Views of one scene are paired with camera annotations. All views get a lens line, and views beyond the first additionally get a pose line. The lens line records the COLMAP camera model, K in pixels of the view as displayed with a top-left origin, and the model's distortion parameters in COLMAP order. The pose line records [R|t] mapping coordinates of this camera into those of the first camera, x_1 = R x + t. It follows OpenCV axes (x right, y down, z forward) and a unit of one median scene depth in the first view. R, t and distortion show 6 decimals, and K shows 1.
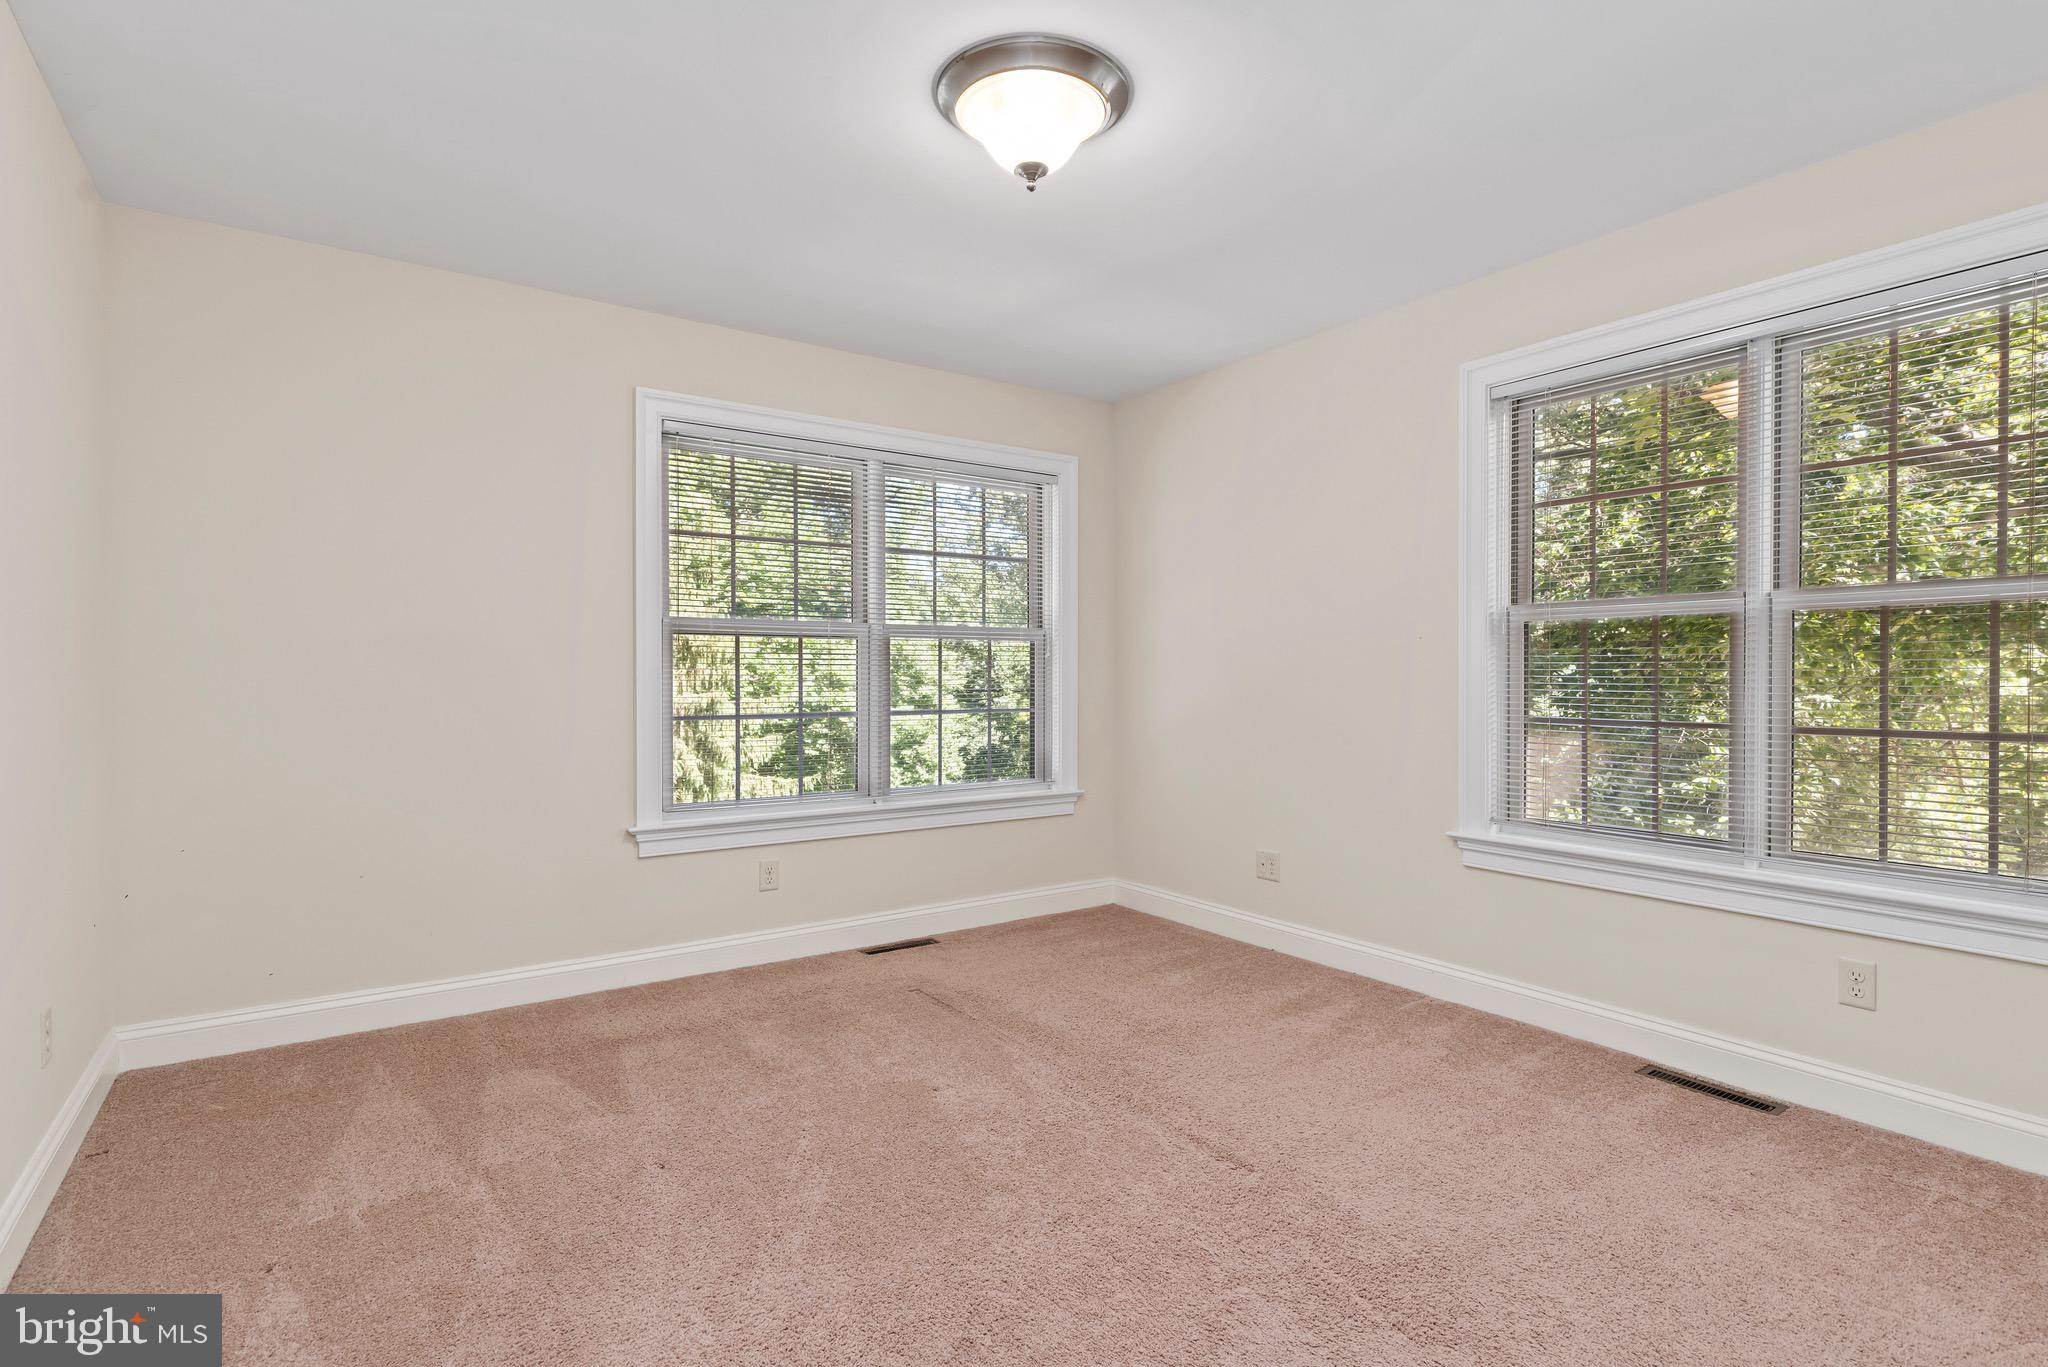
lens RADIAL K [[1008.3, 0, 1024.0], [0, 1008.3, 683.5], [0, 0, 1]] dist [-0.003210, -0.000724]
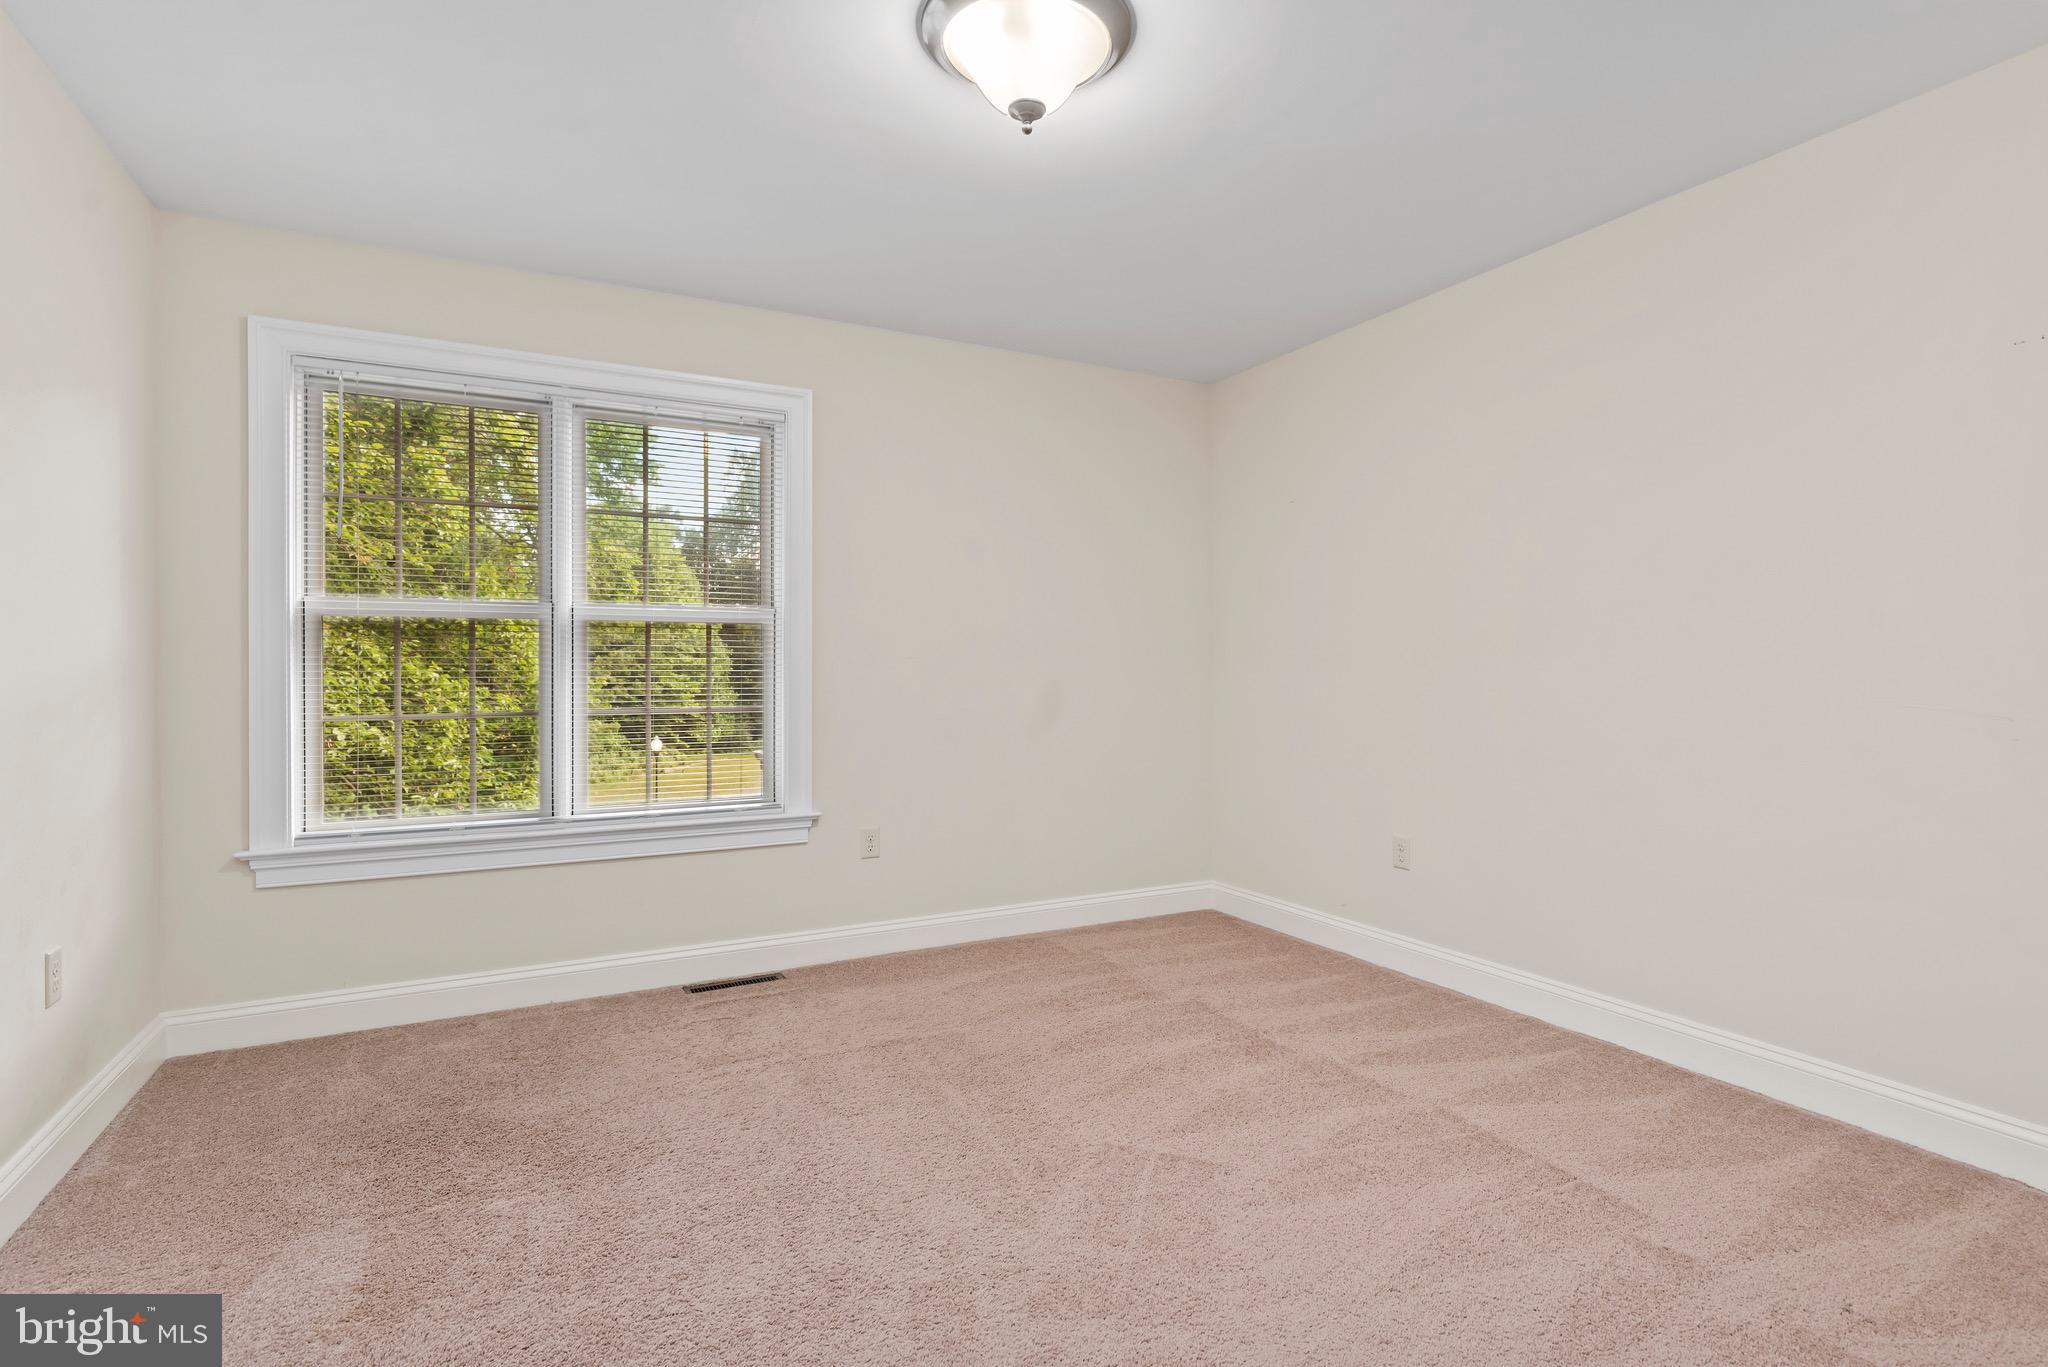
lens RADIAL K [[1021.9, 0, 1049.9], [0, 1021.9, 677.7], [0, 0, 1]] dist [-0.014949, 0.026621]
pose [[0.994945, 0.003670, -0.100357, 0.126052], [-0.003437, 0.999991, 0.002499, -0.001217], [0.100365, -0.002141, 0.994948, 0.088180]]
